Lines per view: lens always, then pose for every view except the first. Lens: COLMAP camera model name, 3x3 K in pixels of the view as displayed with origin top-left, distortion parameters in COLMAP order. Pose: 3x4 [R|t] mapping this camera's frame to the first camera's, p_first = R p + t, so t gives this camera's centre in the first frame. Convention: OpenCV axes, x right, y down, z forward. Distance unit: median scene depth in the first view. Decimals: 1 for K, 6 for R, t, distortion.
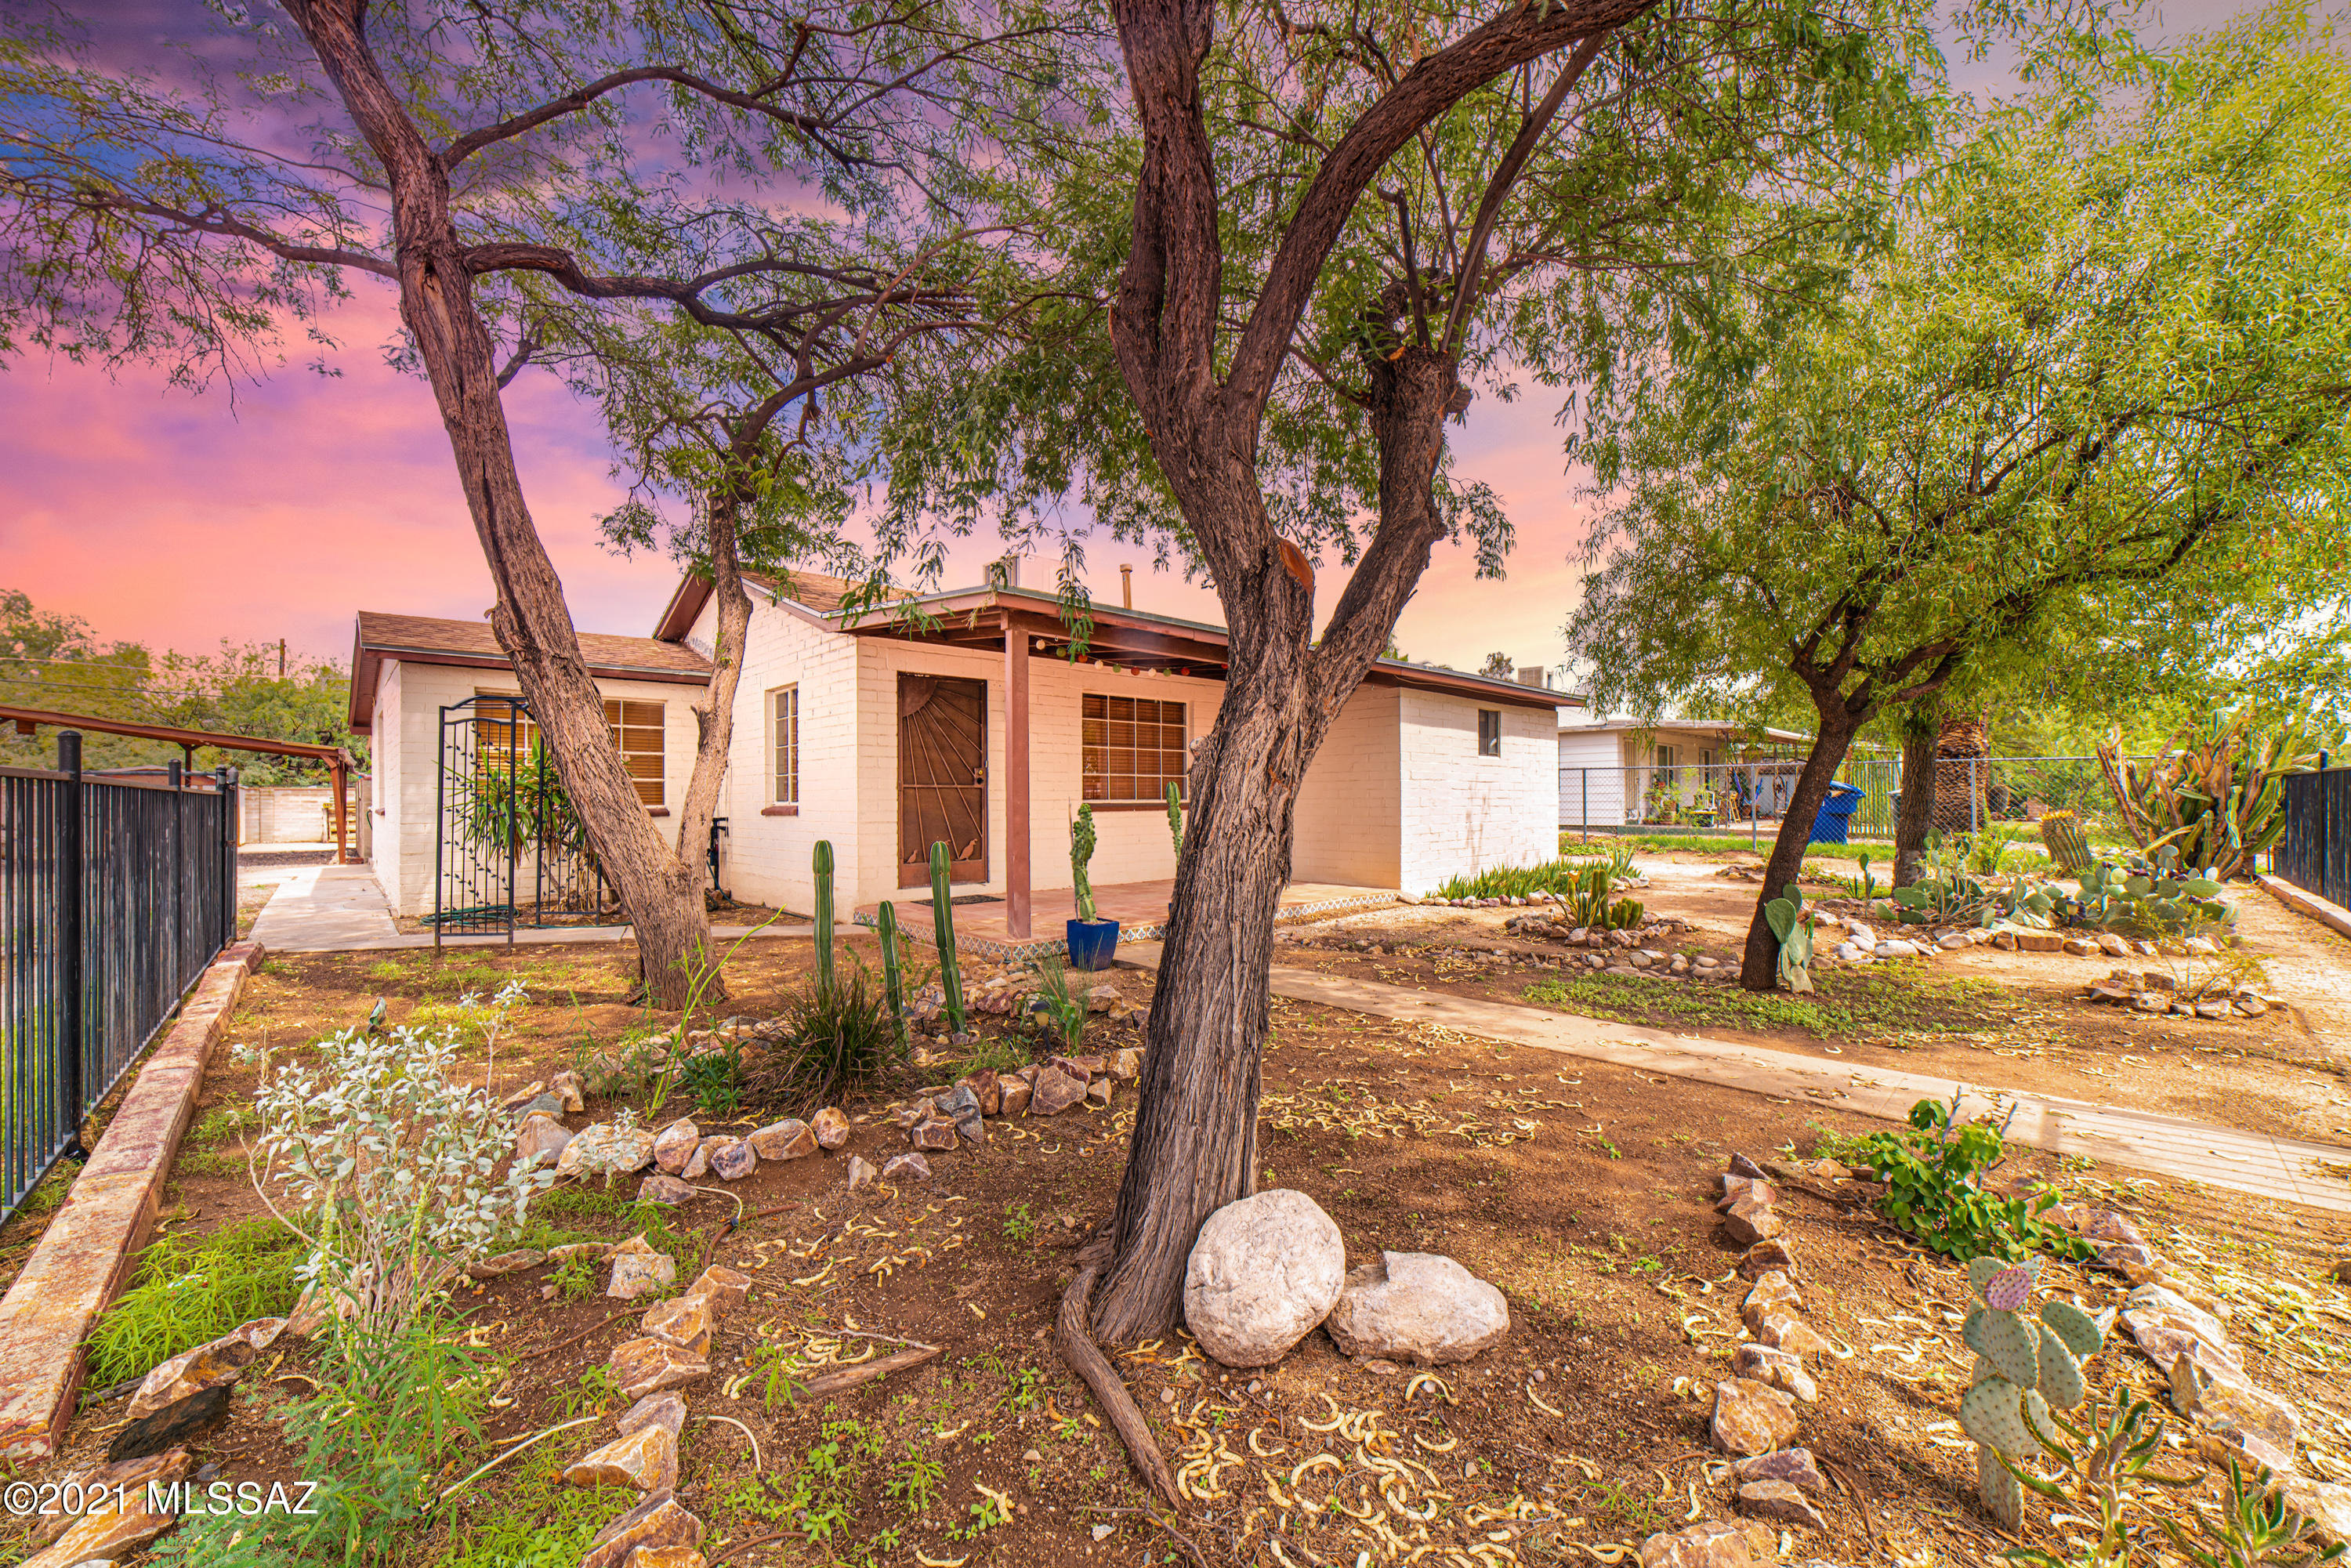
lens RADIAL K [[928.9, 0, 1175.5], [0, 928.9, 784.0], [0, 0, 1]] dist [-0.003016, -0.000142]
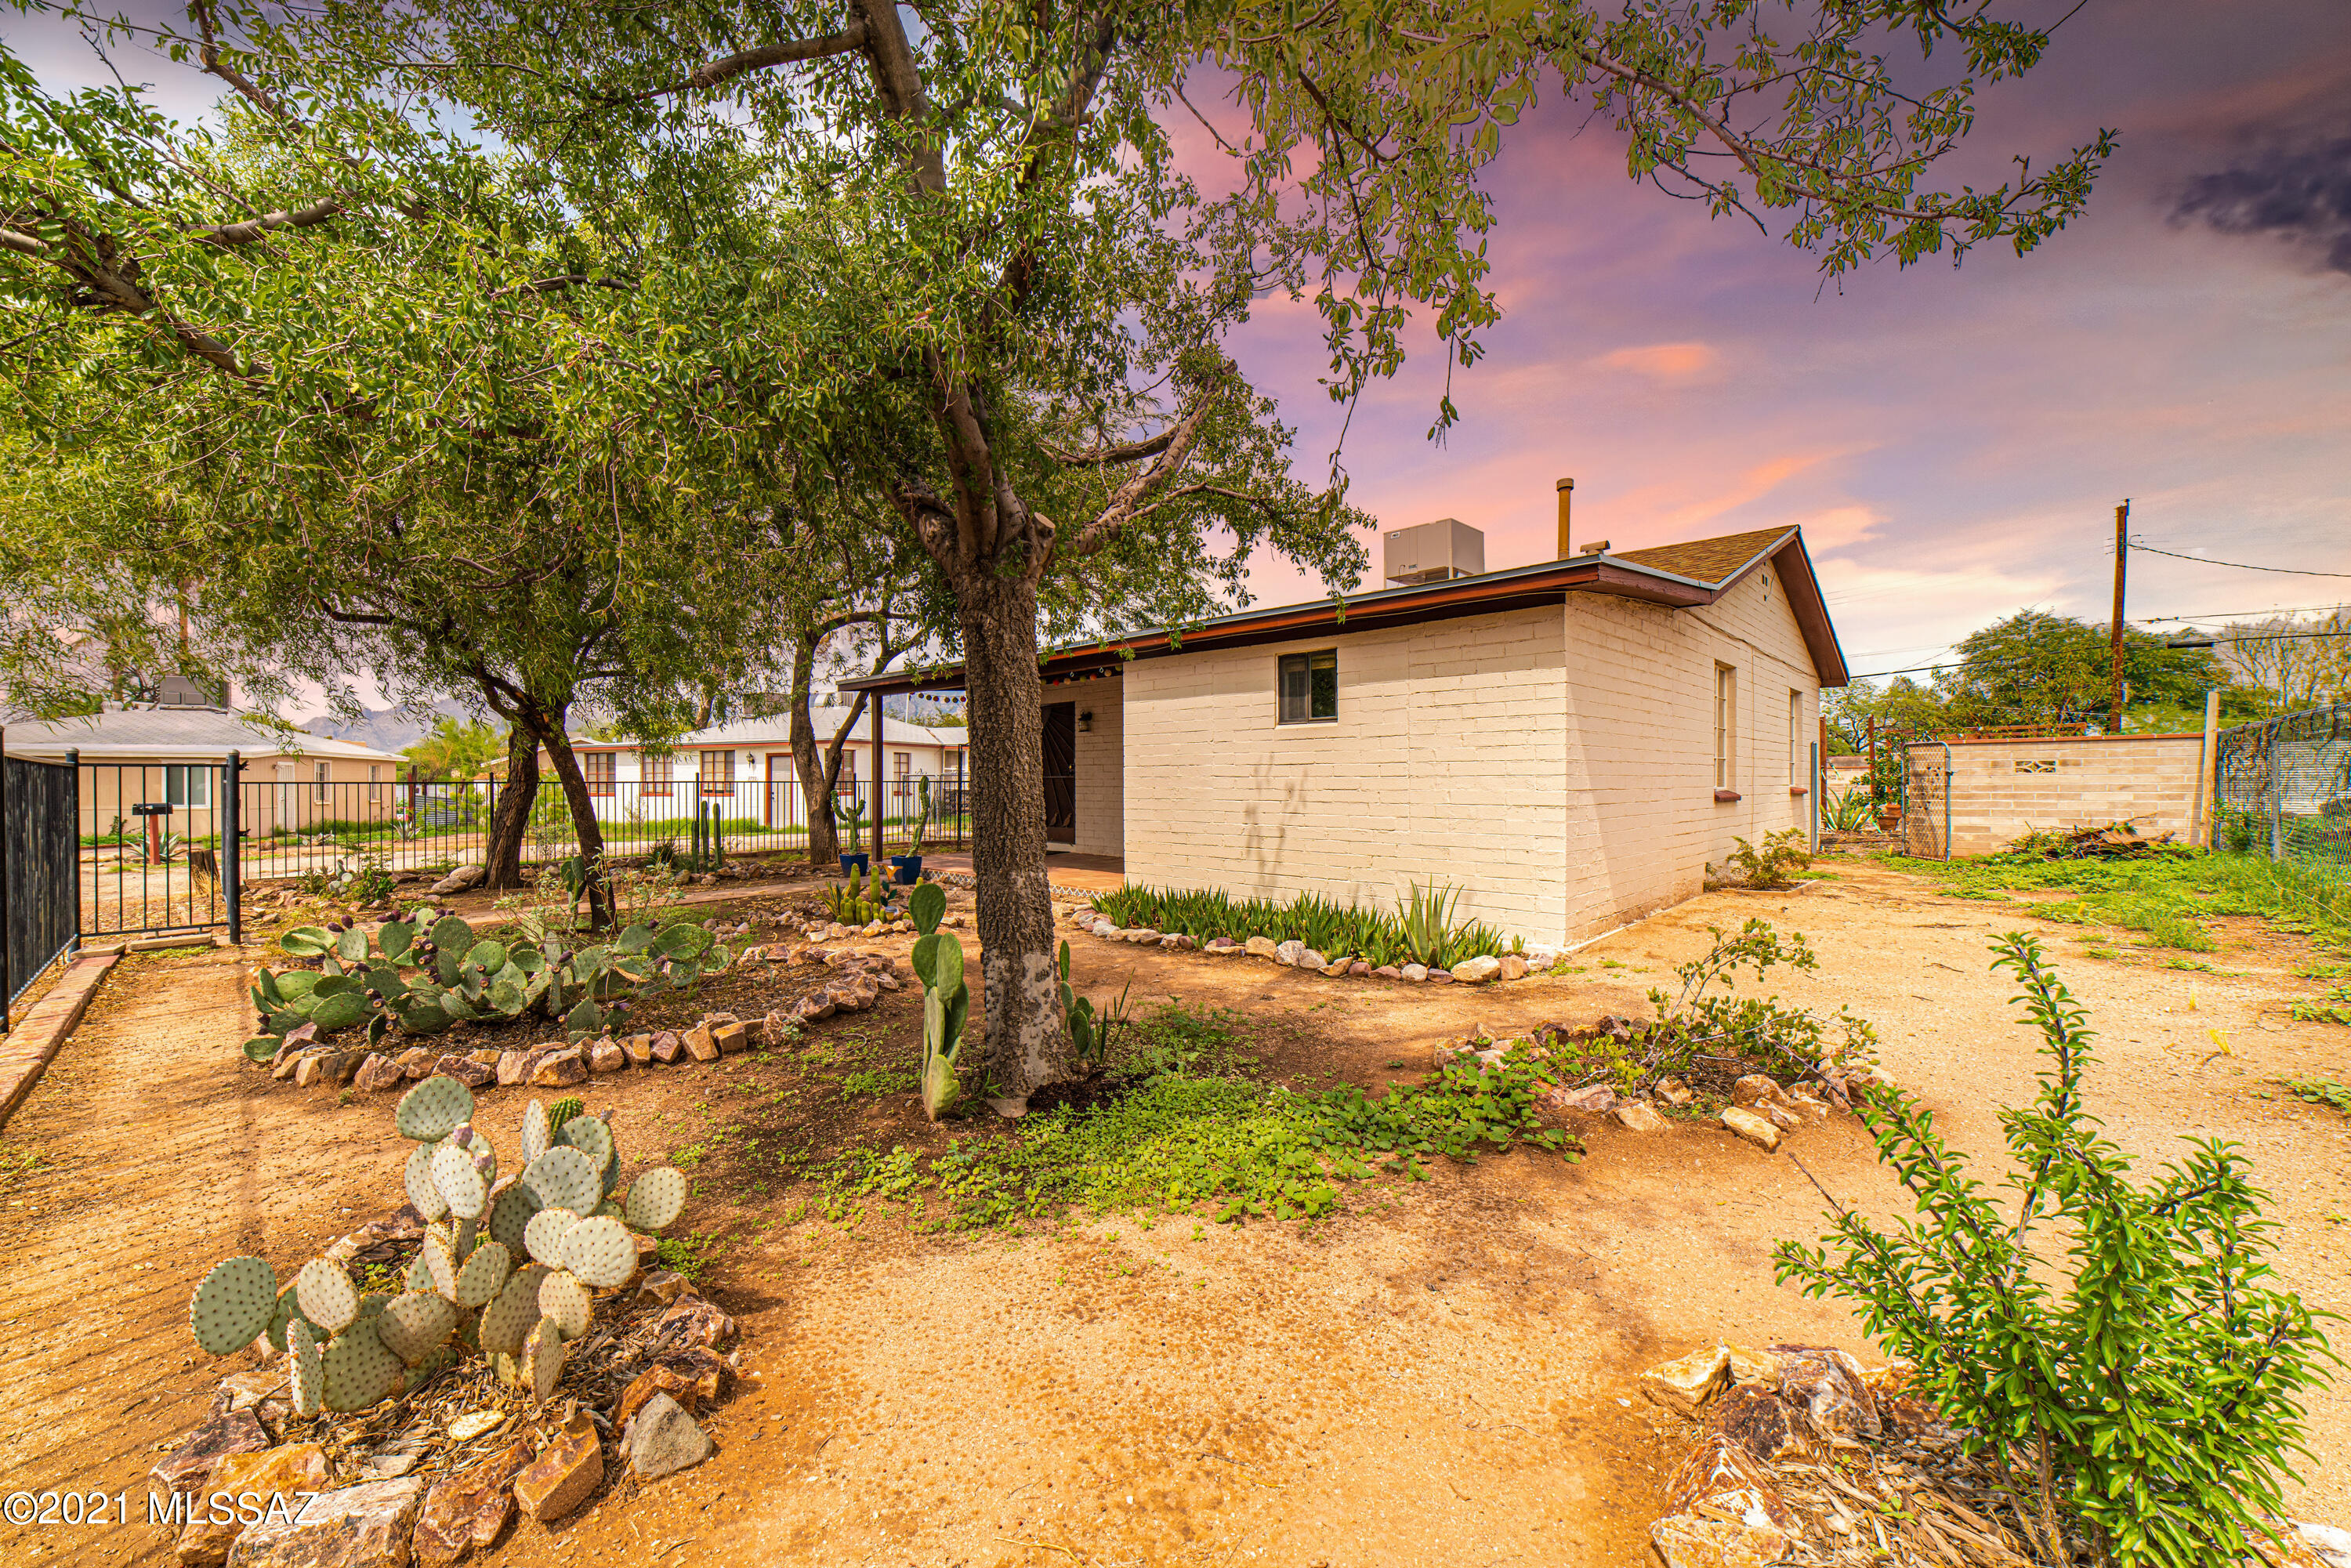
lens RADIAL K [[928.9, 0, 1175.5], [0, 928.9, 784.0], [0, 0, 1]] dist [-0.003016, -0.000142]
pose [[0.034141, 0.007937, -0.999386, 1.228309], [0.018094, 0.999800, 0.008558, 0.005348], [0.999253, -0.018375, 0.033990, 1.113530]]
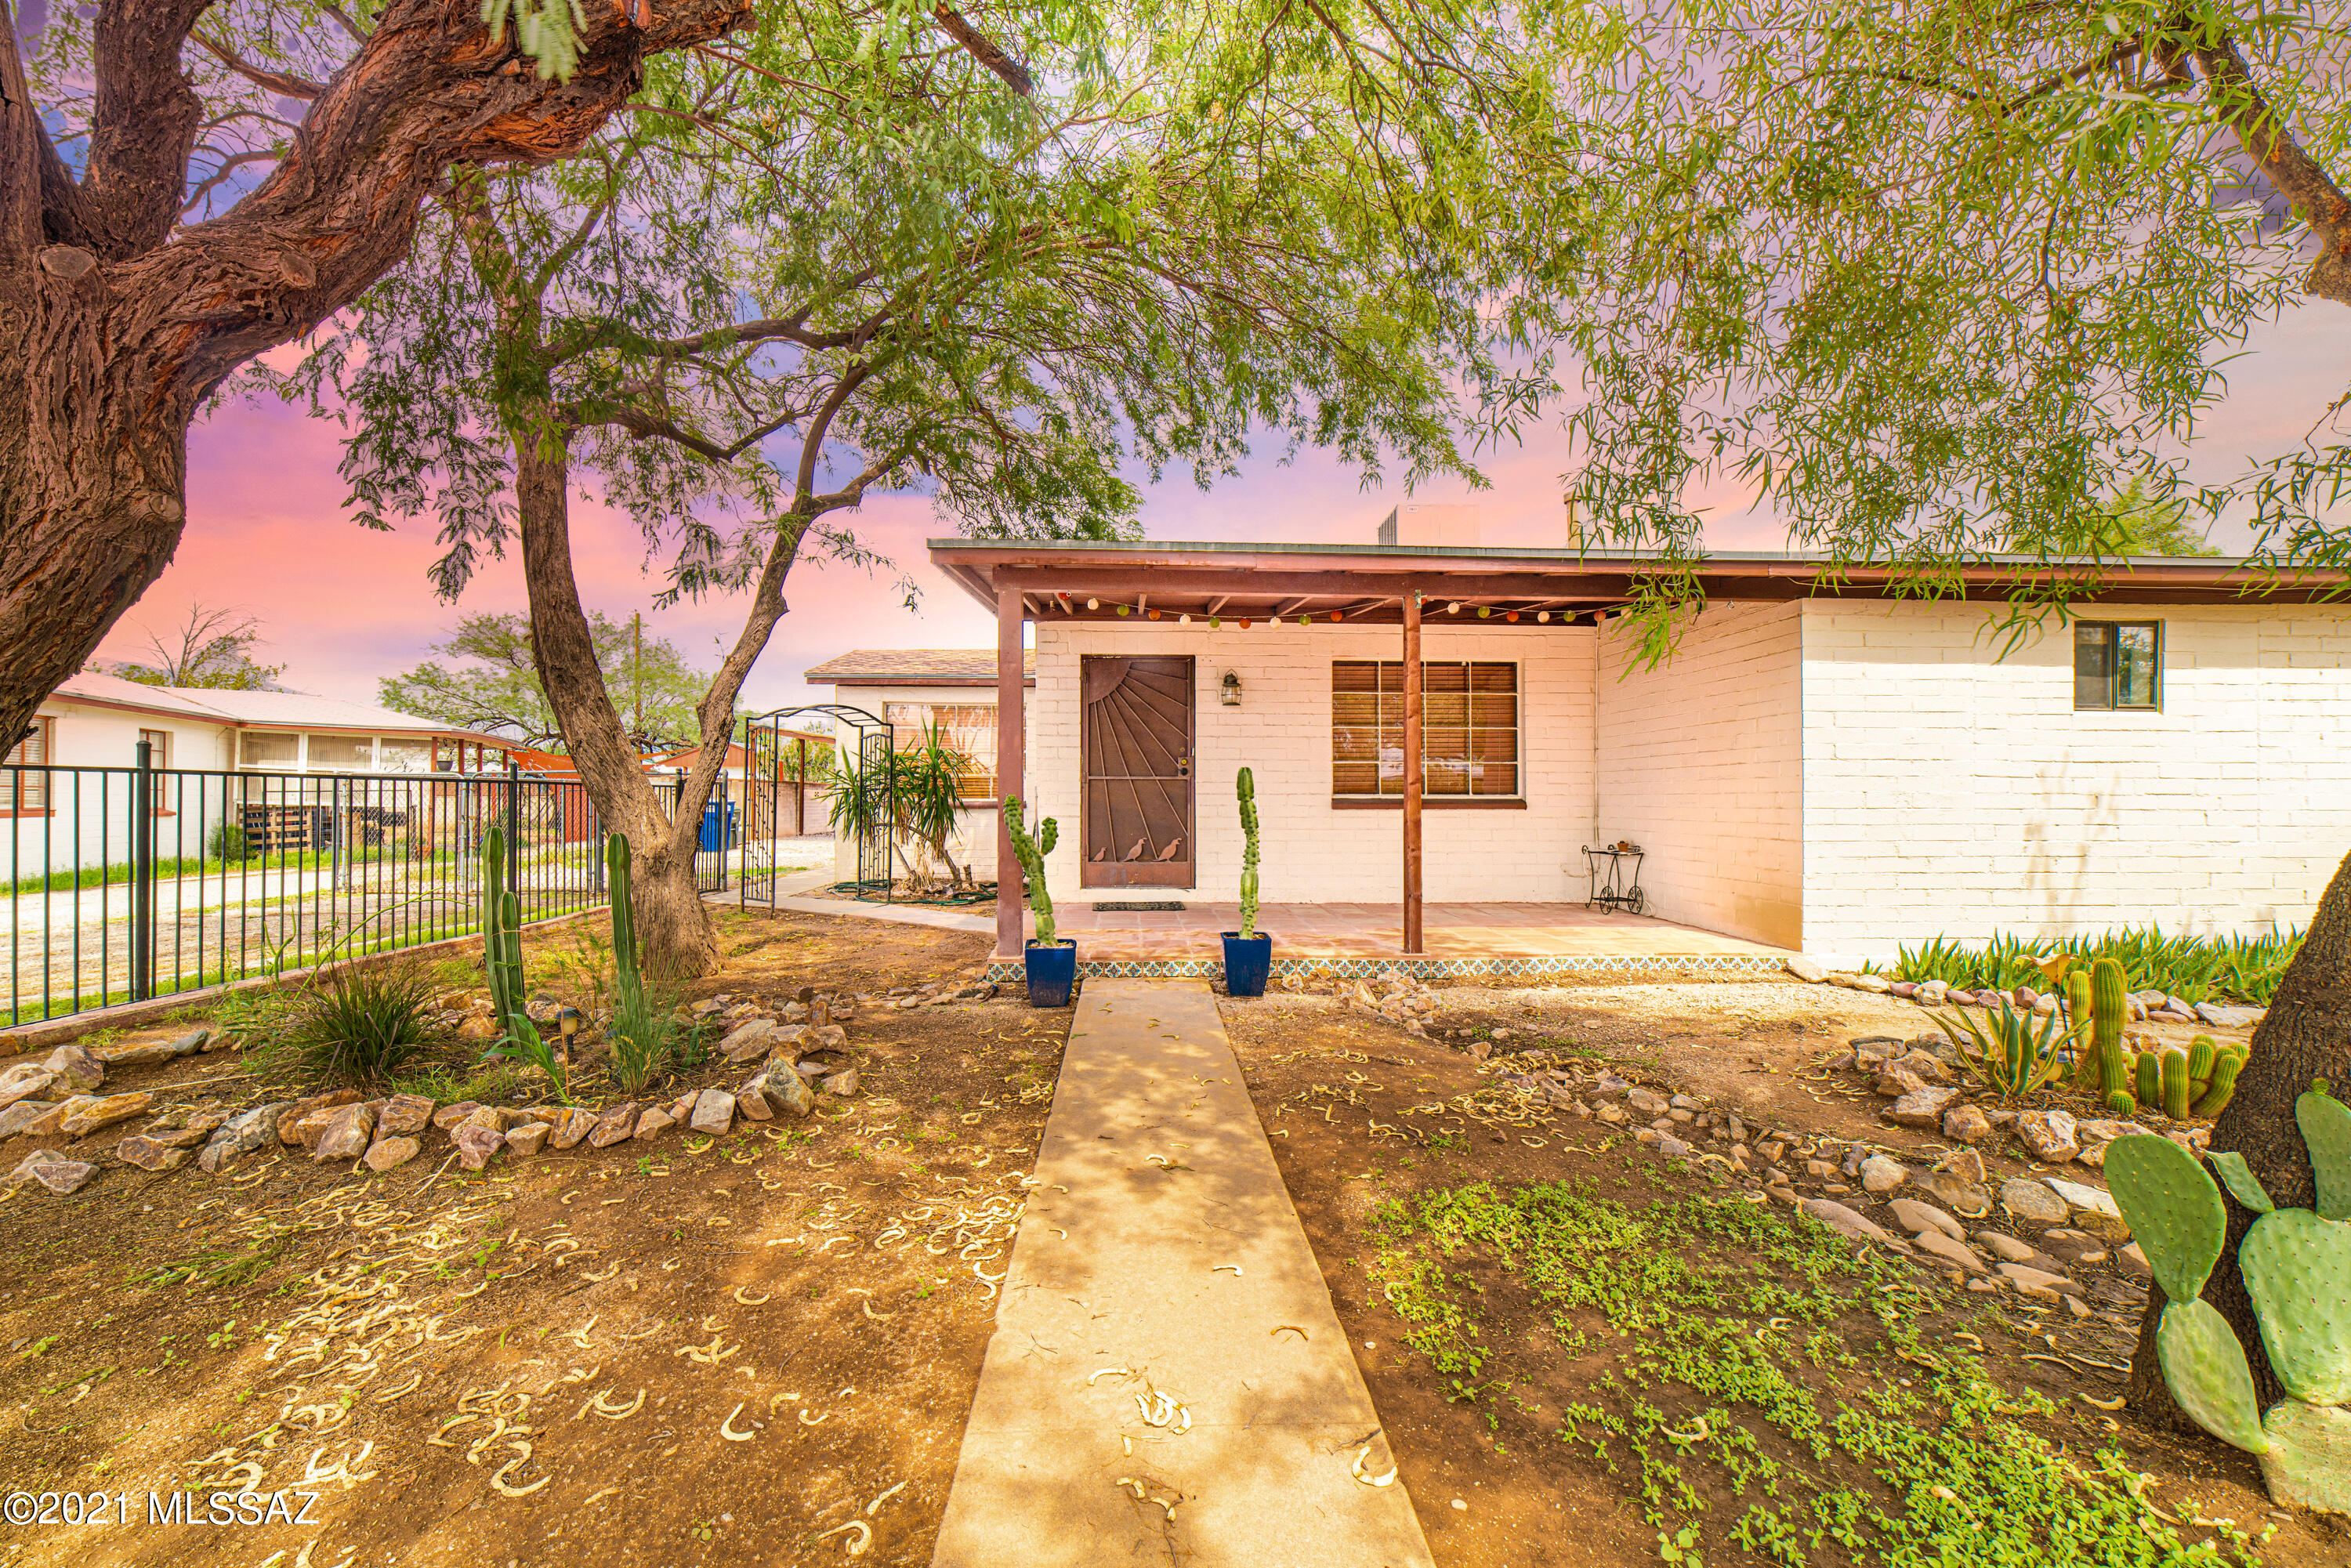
lens RADIAL K [[928.9, 0, 1175.5], [0, 928.9, 784.0], [0, 0, 1]] dist [-0.003016, -0.000142]
pose [[0.738964, -0.004485, -0.673730, 0.371958], [0.005571, 0.999984, -0.000546, 0.008787], [0.673722, -0.003350, 0.738977, 0.348218]]
